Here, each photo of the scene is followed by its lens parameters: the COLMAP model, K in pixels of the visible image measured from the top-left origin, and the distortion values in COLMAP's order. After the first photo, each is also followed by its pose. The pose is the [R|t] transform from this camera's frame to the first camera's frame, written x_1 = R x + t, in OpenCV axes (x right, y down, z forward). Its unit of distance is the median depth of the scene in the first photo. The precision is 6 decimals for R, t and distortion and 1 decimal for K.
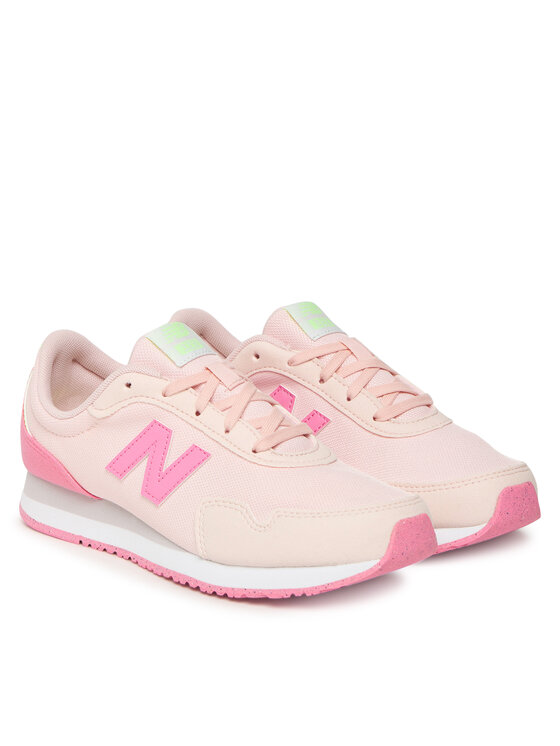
lens RADIAL K [[1851.7, 0, 279.9], [0, 1851.7, 372.9], [0, 0, 1]] dist [-0.411757, 0.000000]
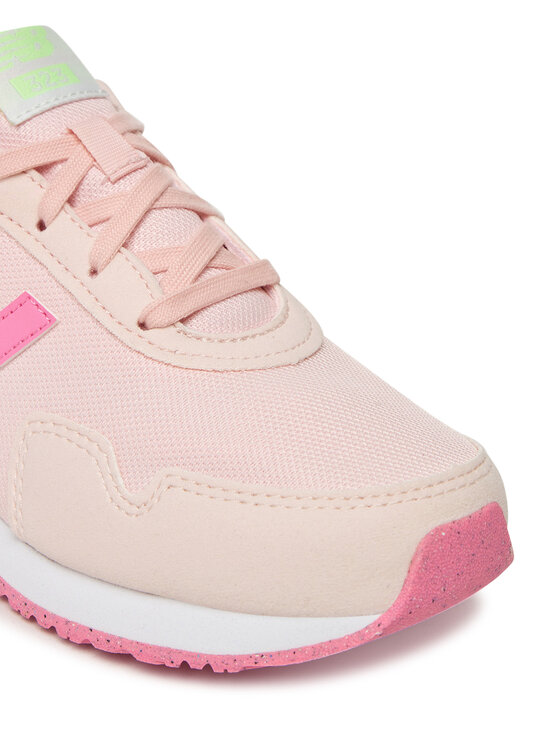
lens RADIAL K [[1968.5, 0, 280.8], [0, 1968.5, 373.1], [0, 0, 1]] dist [-0.225494, 0.000000]
pose [[0.995468, 0.086879, -0.038683, 0.040399], [-0.078953, 0.981732, 0.173114, -0.033572], [0.053016, -0.169275, 0.984142, 0.502504]]
